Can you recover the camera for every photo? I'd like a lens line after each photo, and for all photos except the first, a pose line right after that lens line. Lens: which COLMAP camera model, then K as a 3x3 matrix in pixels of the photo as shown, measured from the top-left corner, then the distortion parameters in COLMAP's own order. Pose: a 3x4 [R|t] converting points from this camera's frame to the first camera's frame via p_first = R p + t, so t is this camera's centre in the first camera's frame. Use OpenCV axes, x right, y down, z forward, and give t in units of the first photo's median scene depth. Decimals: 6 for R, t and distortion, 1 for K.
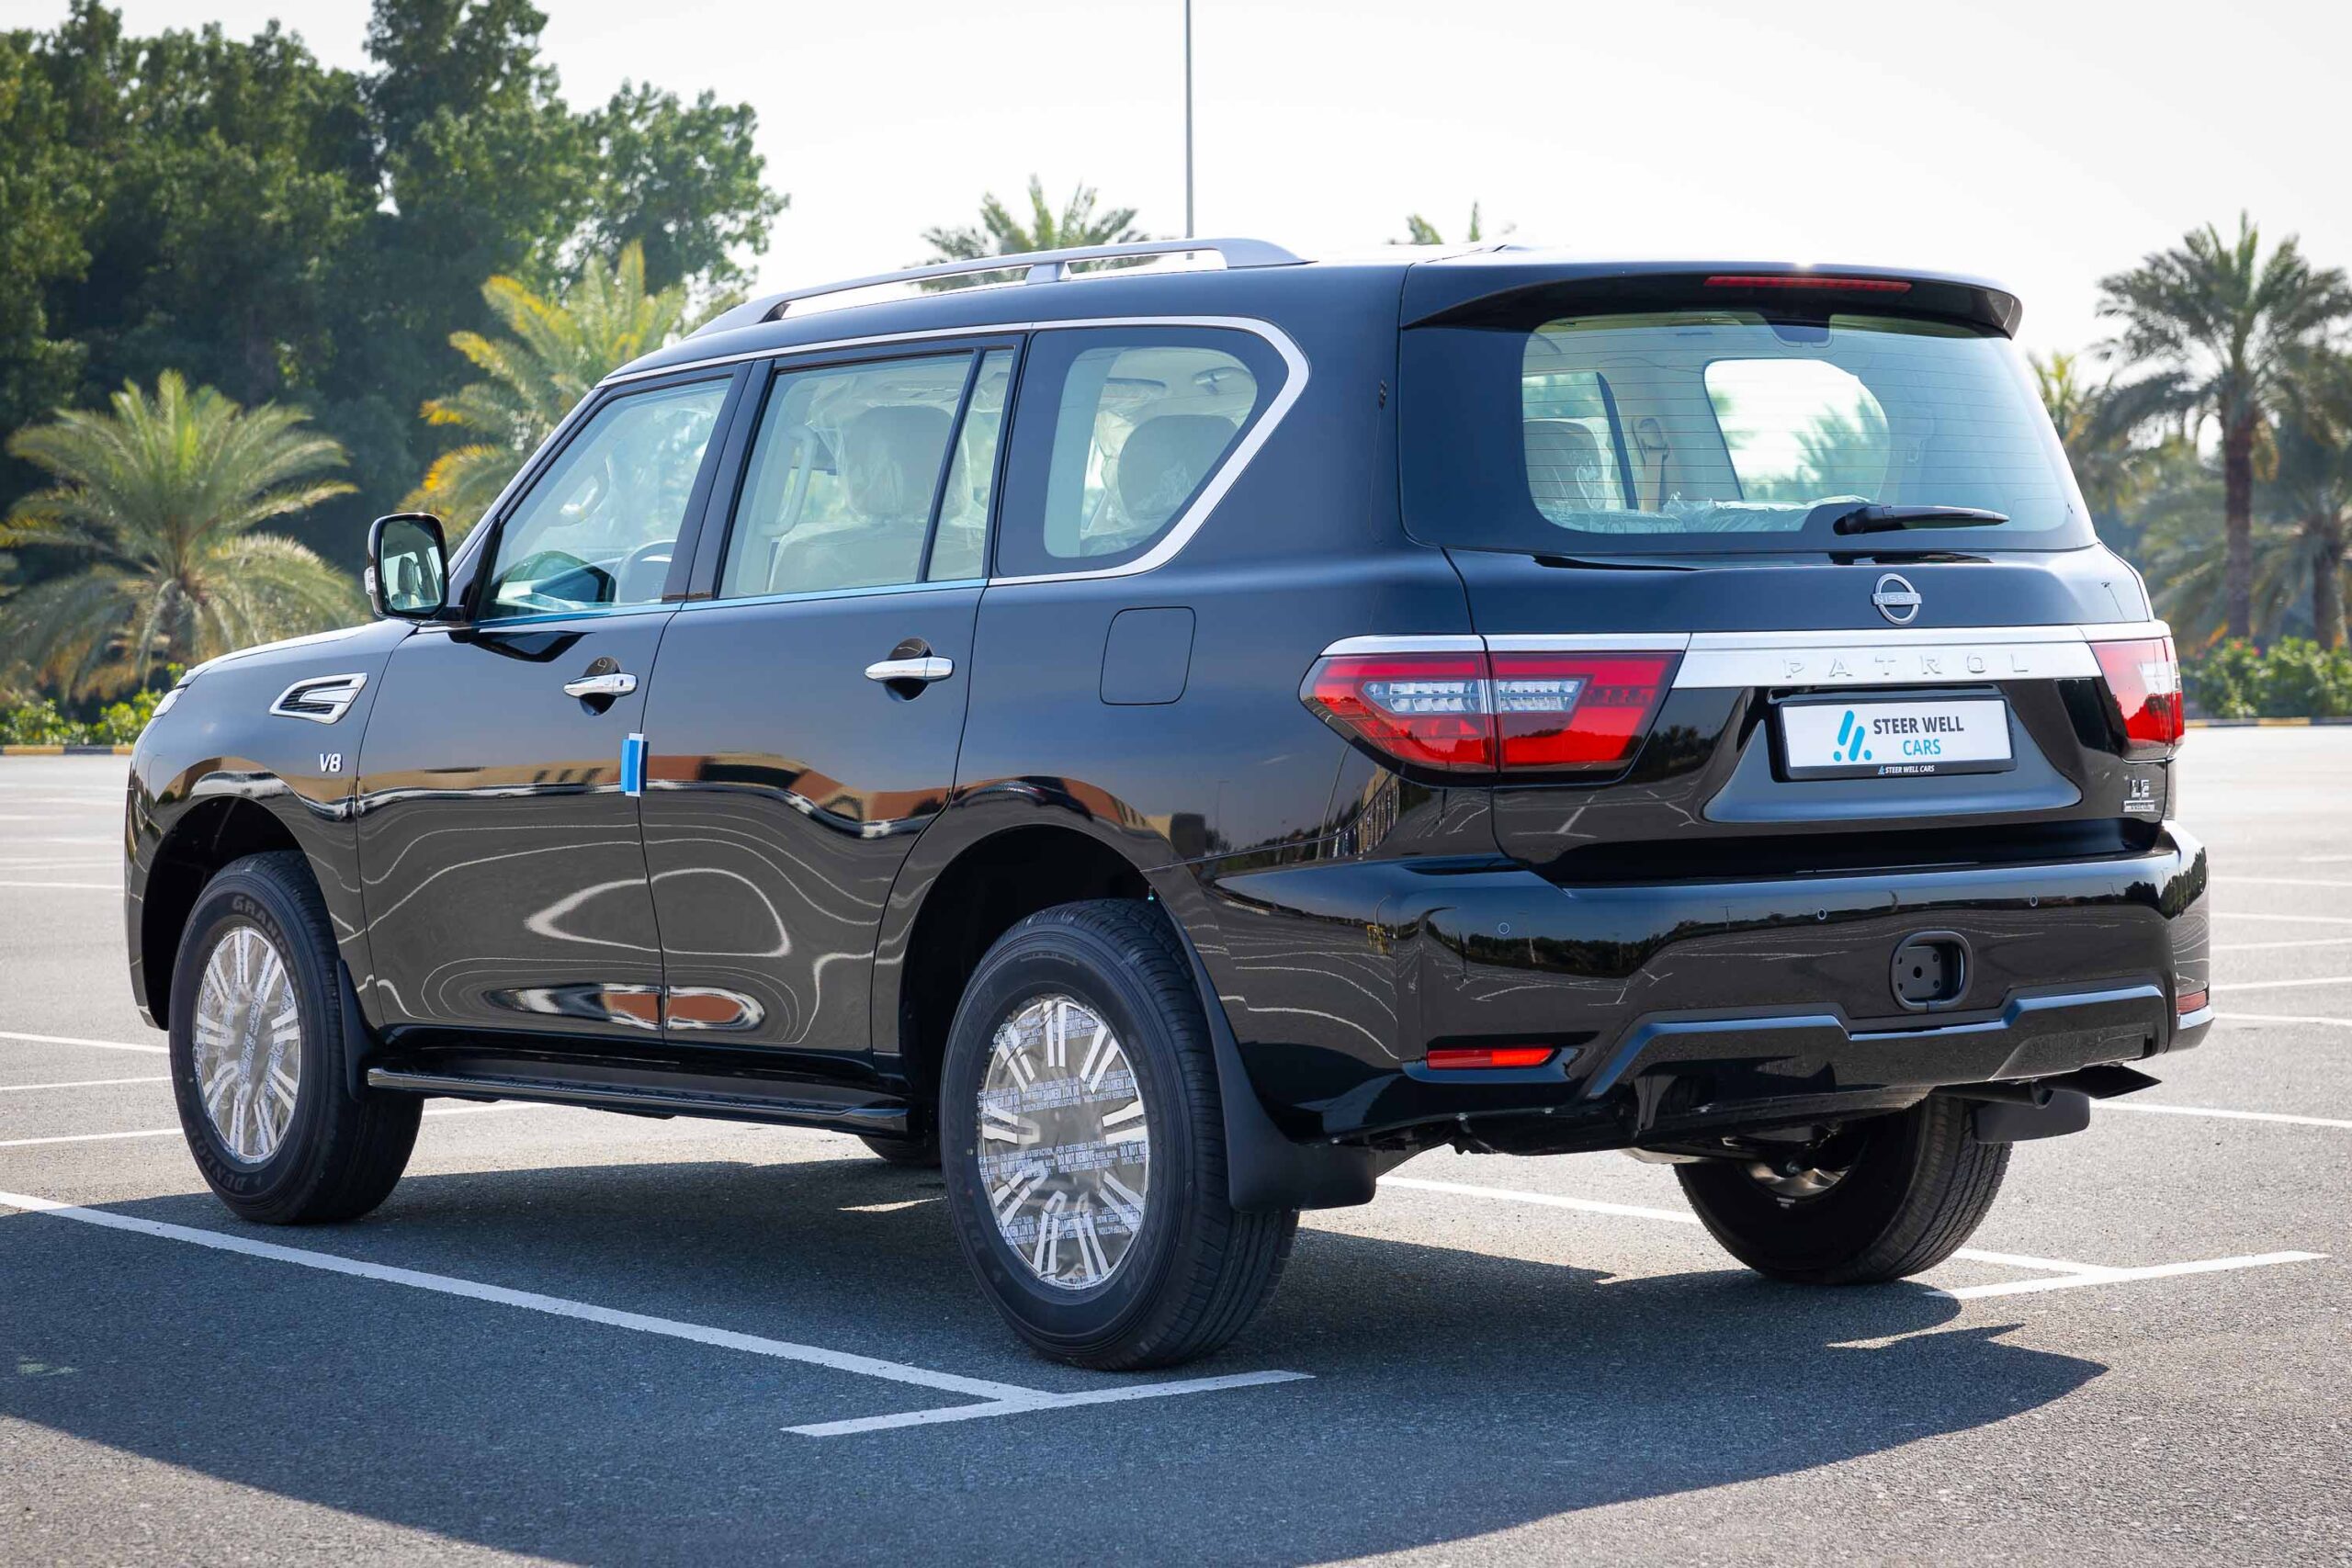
lens RADIAL K [[5535.3, 0, 1176.0], [0, 5535.3, 784.0], [0, 0, 1]] dist [0.093352, -0.184650]
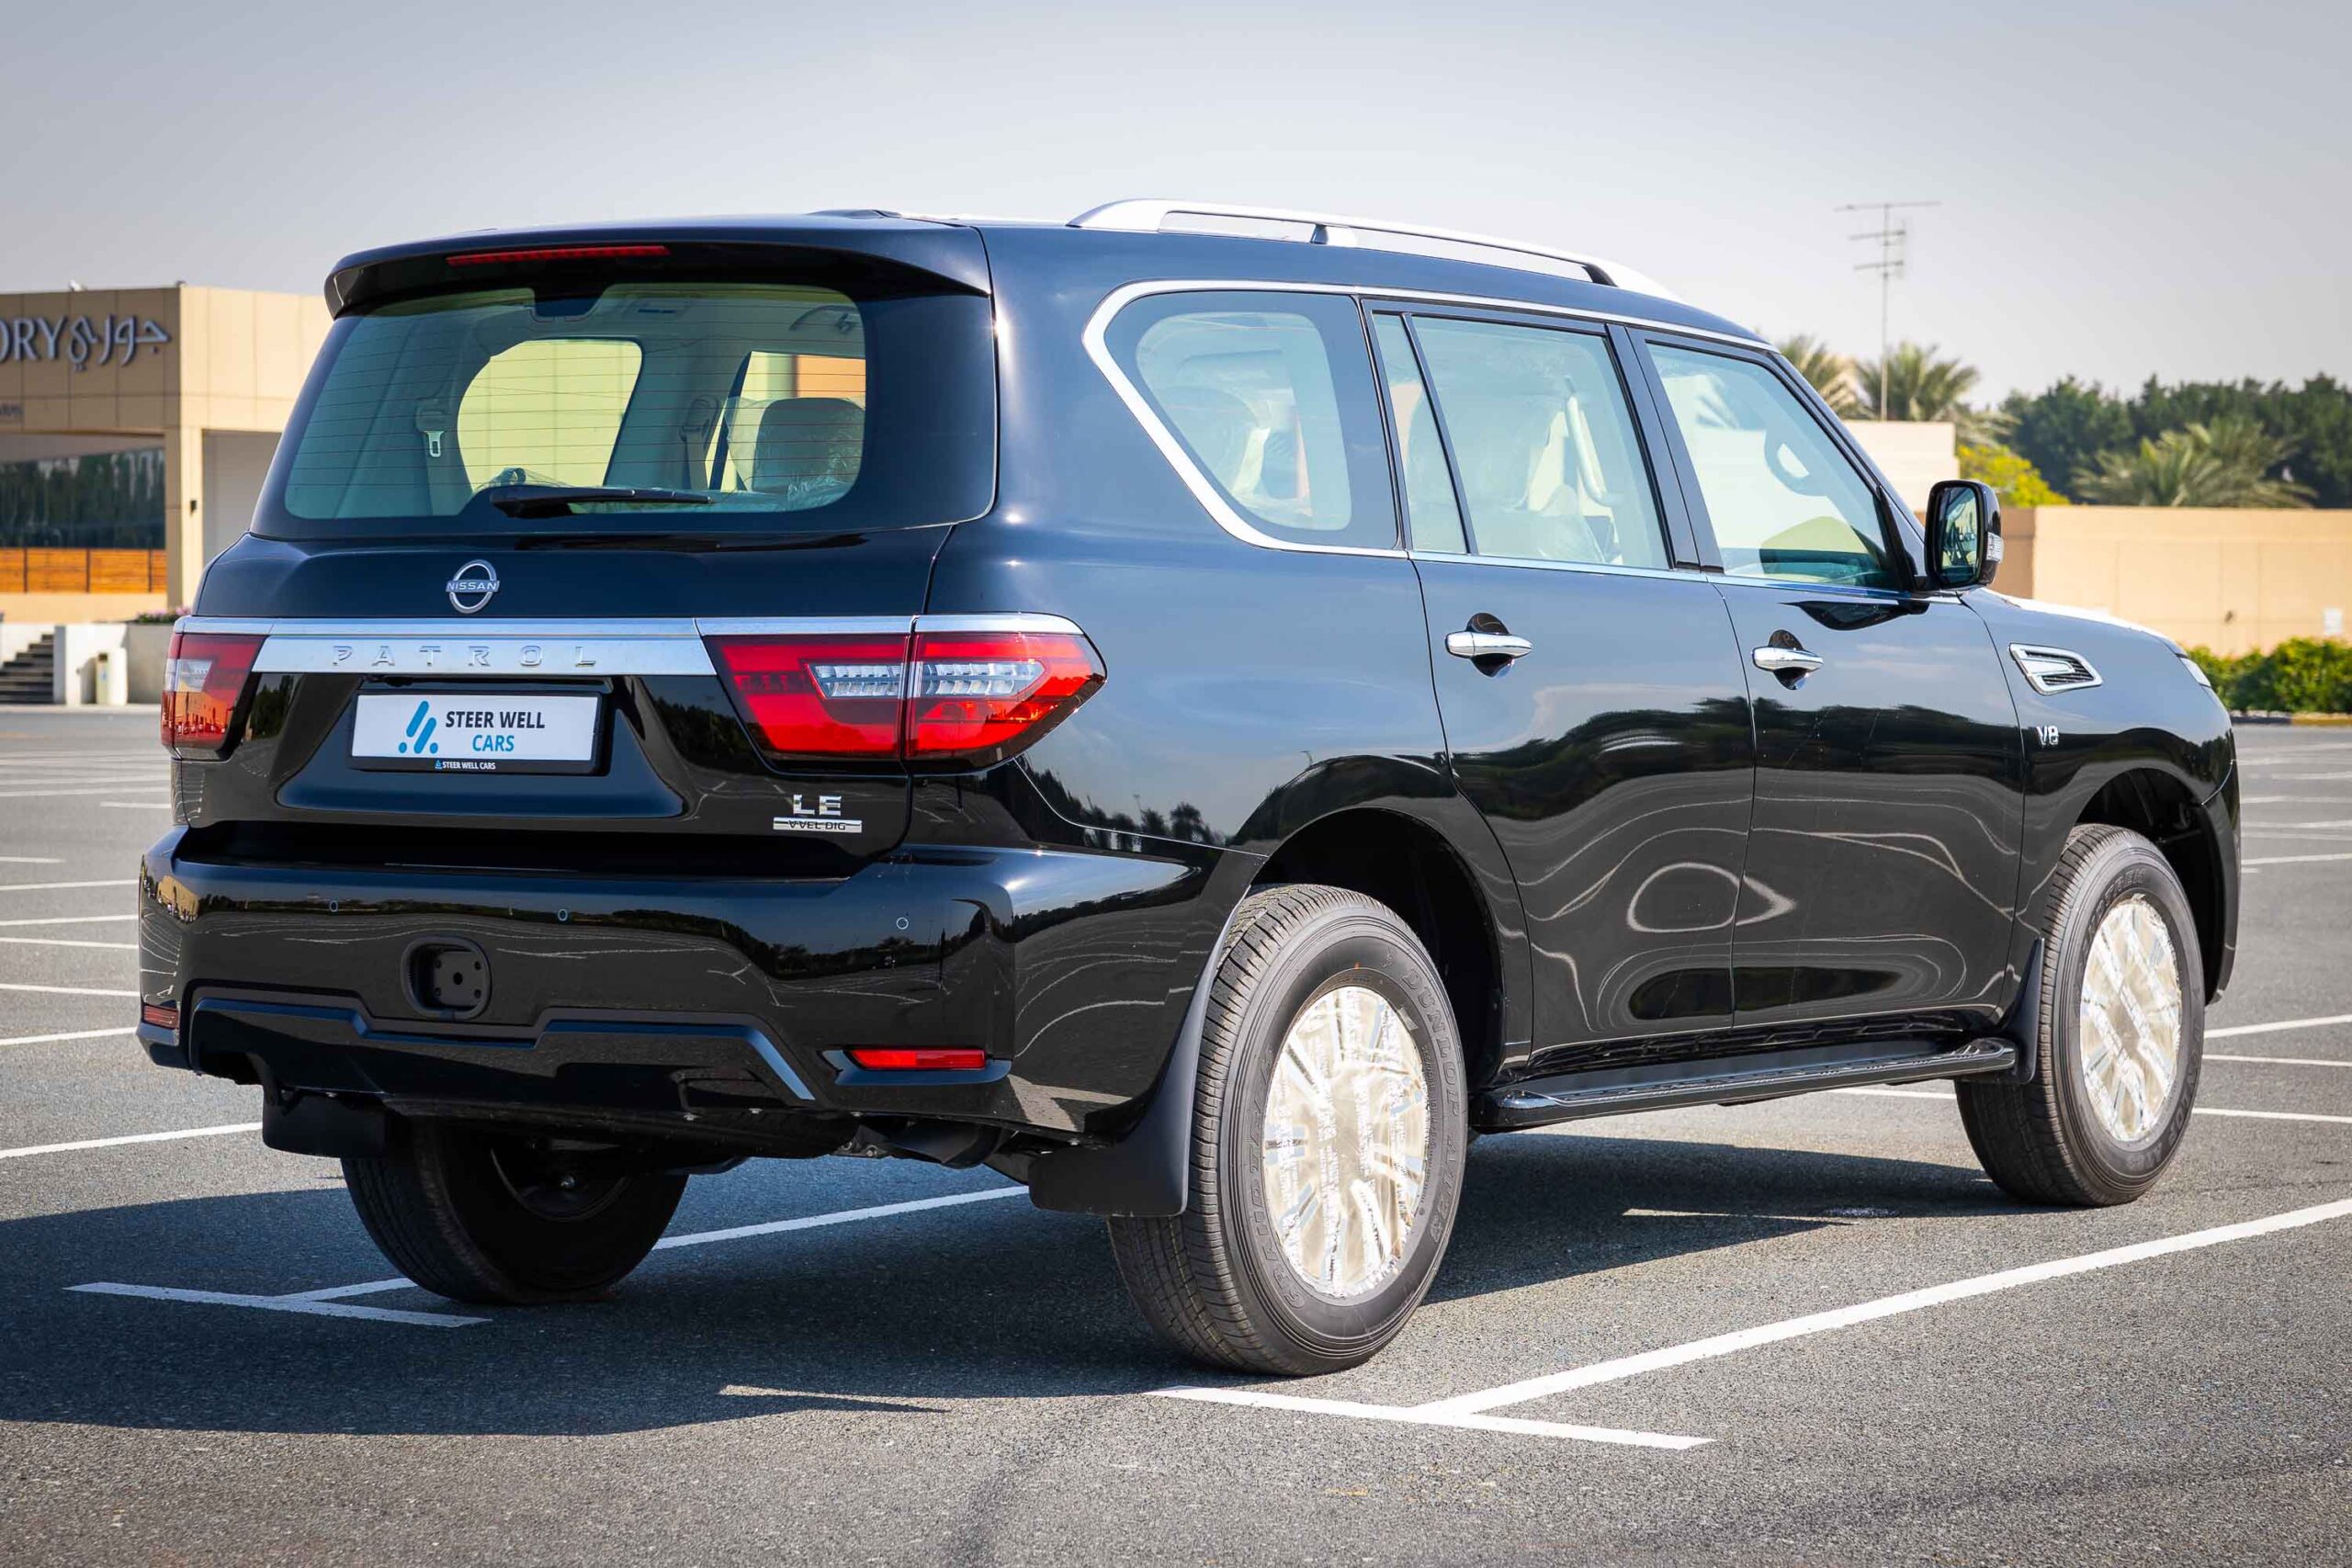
lens RADIAL K [[5391.8, 0, 1176.0], [0, 5391.8, 784.0], [0, 0, 1]] dist [0.039819, 0.052811]
pose [[0.322045, 0.047021, -0.945556, 1.049192], [-0.031611, 0.998743, 0.038900, -0.039382], [0.946196, 0.017363, 0.323127, 0.814936]]
